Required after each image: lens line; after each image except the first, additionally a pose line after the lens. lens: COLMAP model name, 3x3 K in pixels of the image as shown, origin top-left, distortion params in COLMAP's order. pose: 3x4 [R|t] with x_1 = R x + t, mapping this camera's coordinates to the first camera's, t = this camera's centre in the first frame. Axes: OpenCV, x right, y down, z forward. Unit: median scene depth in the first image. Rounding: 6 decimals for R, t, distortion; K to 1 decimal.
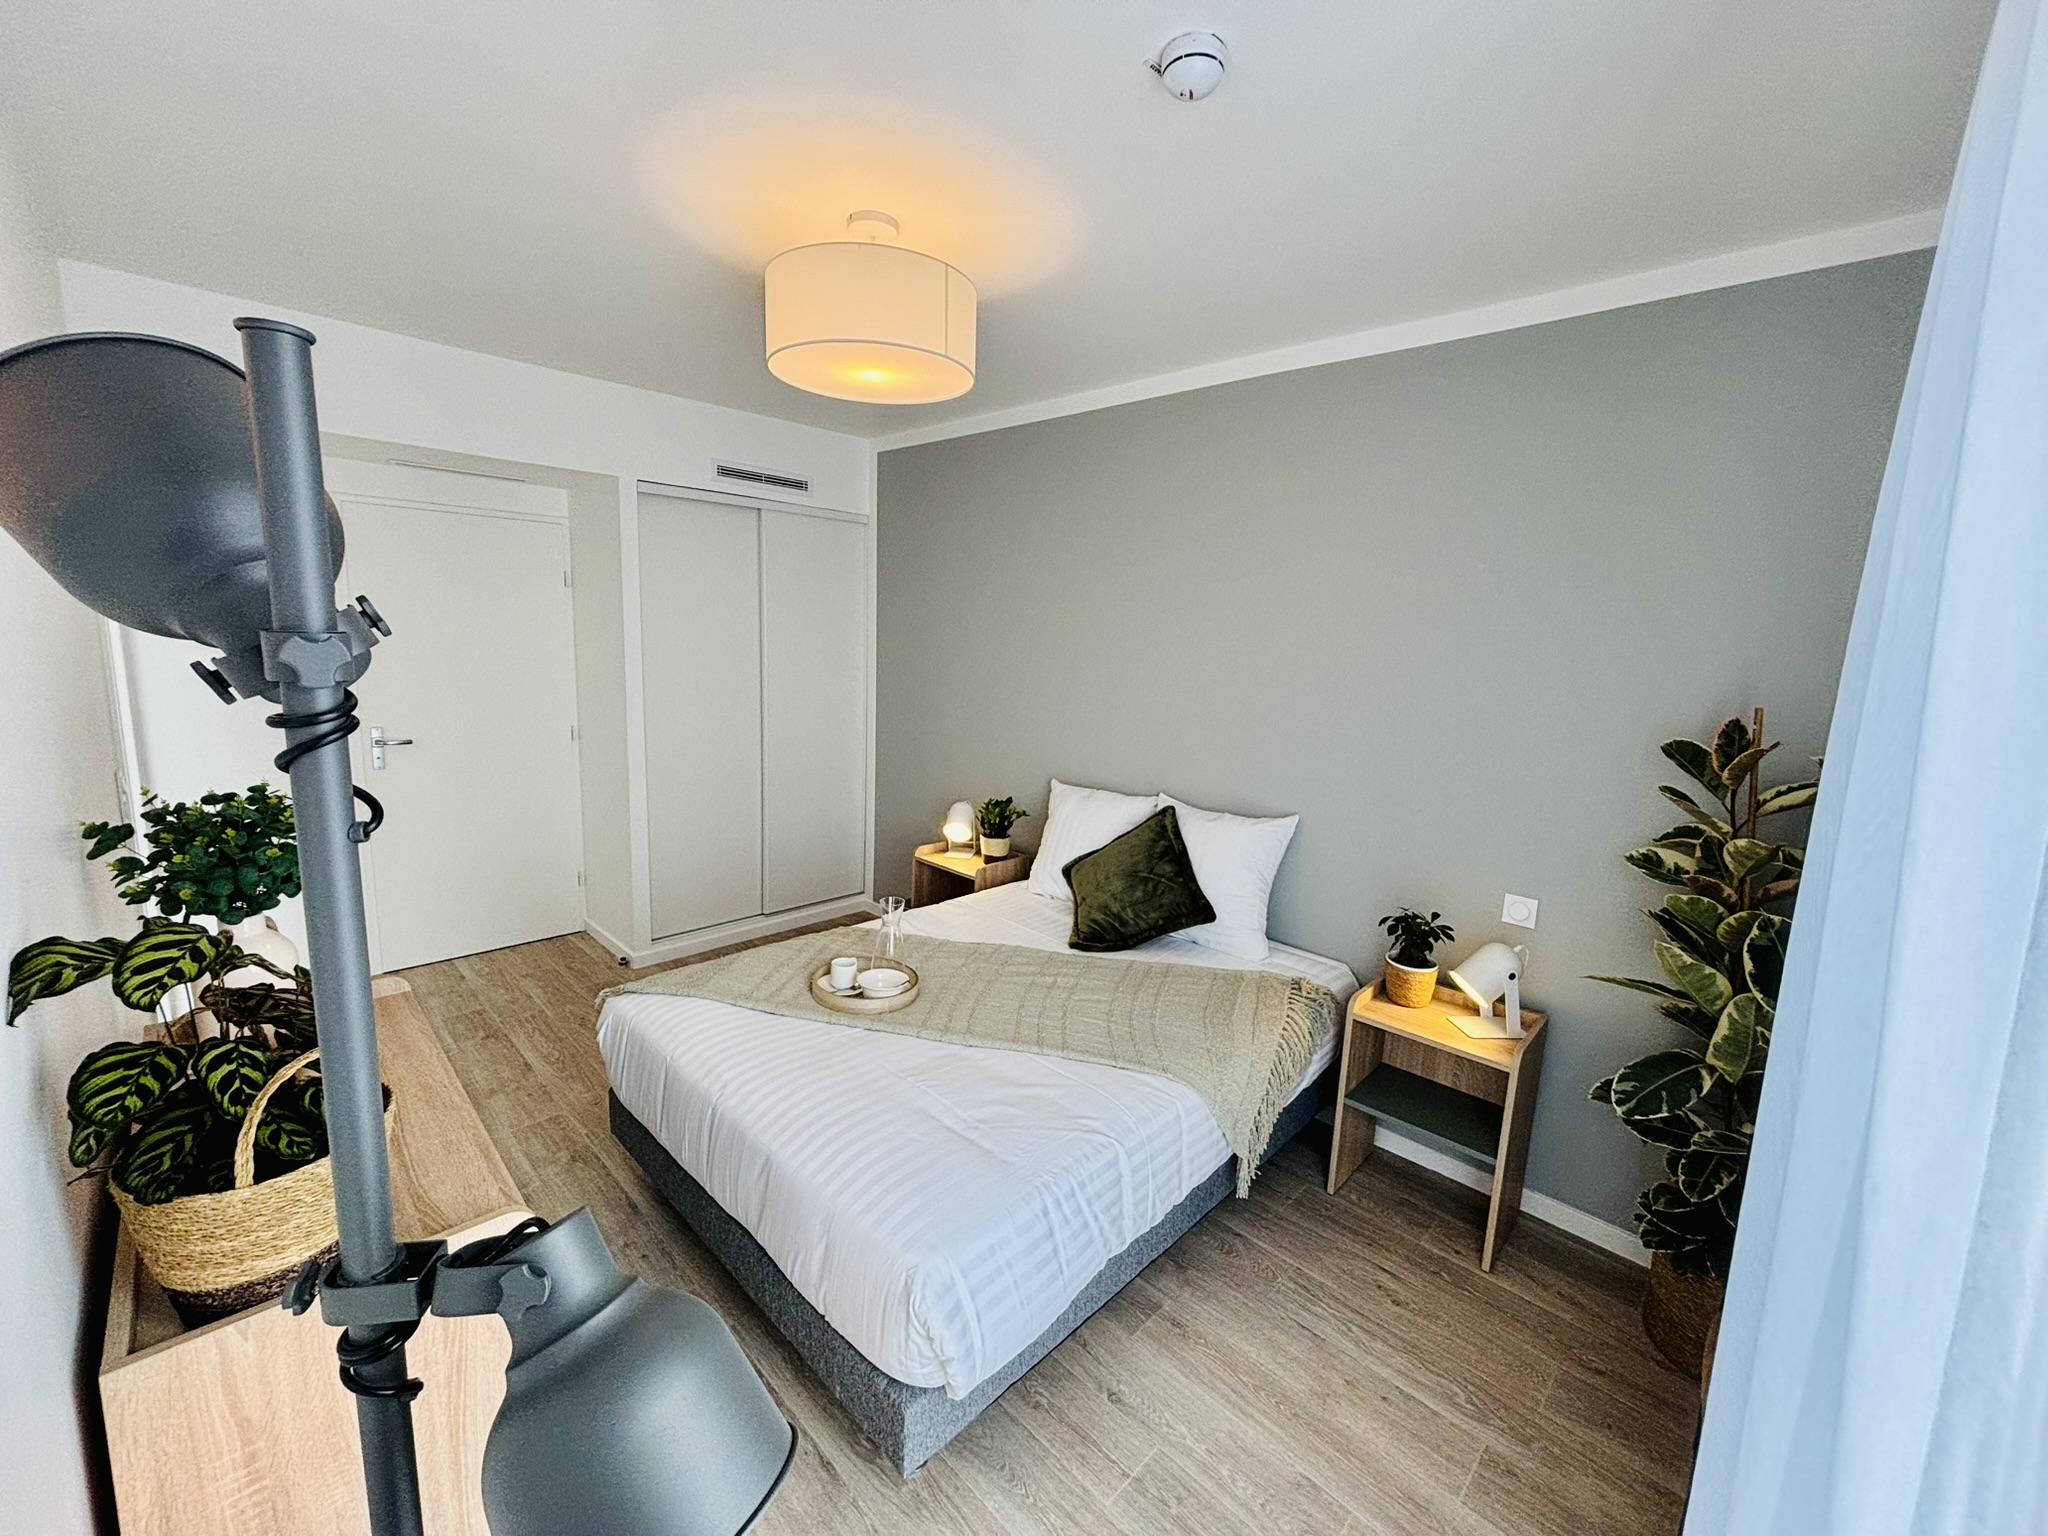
lens RADIAL K [[824.0, 0, 1047.1], [0, 824.0, 777.6], [0, 0, 1]] dist [0.008818, -0.000068]
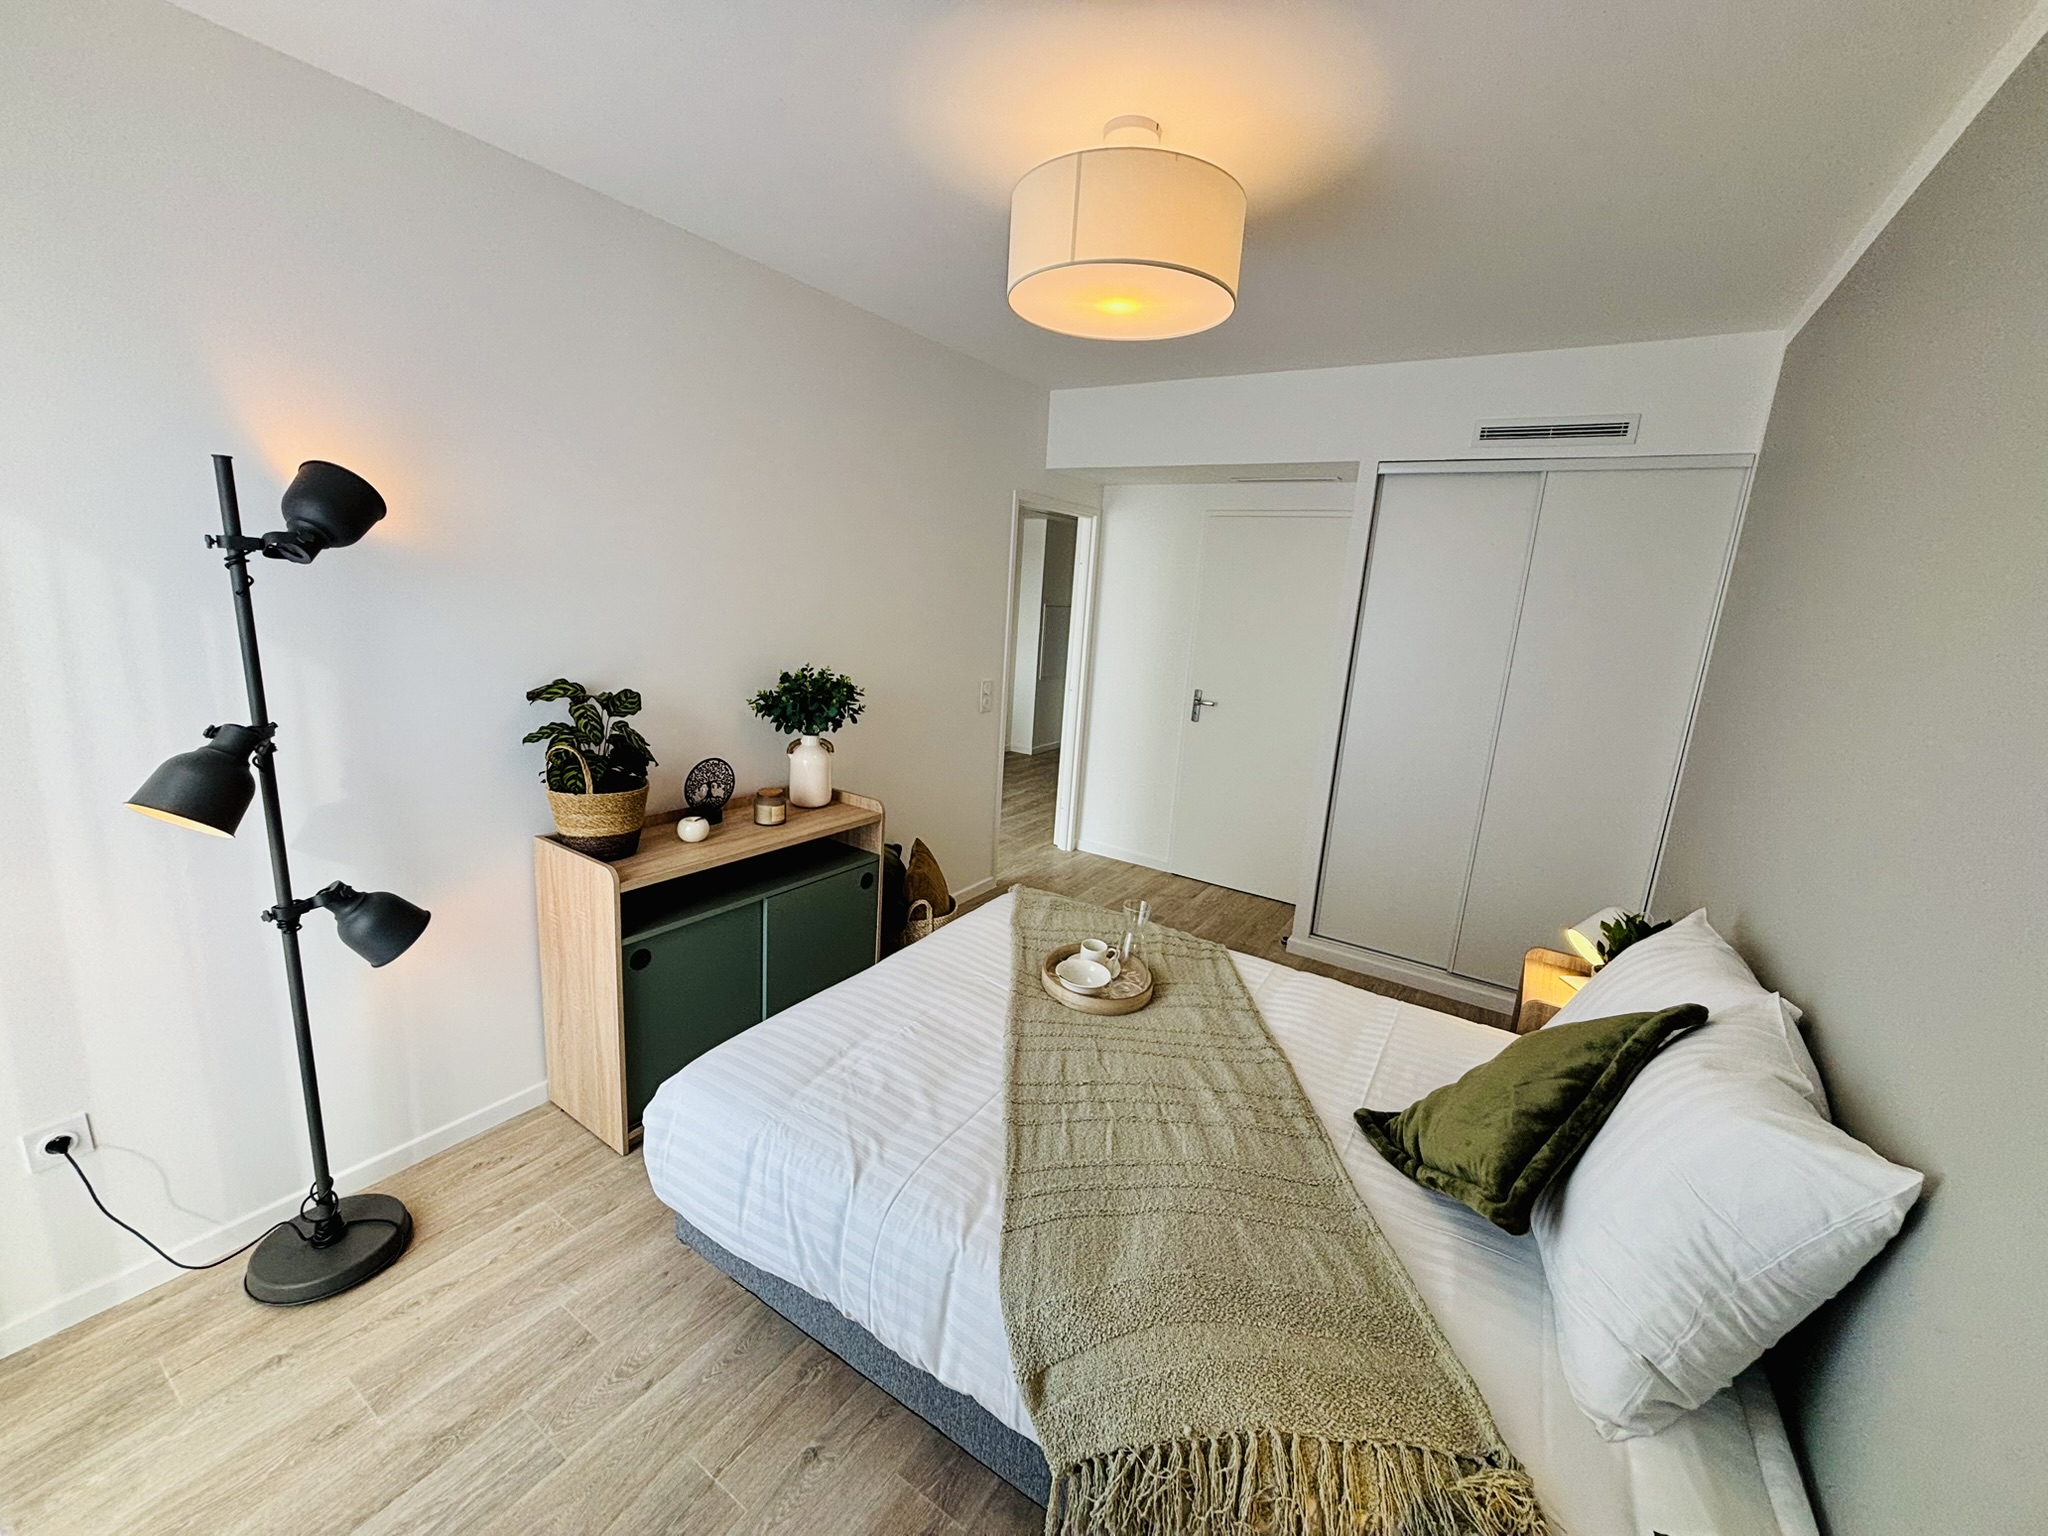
lens RADIAL K [[824.0, 0, 1001.8], [0, 824.0, 777.9], [0, 0, 1]] dist [0.008818, -0.000068]
pose [[0.181921, 0.201602, -0.962425, 0.573716], [-0.229004, 0.960531, 0.157918, -0.084229], [0.956275, 0.191670, 0.220908, 0.608753]]
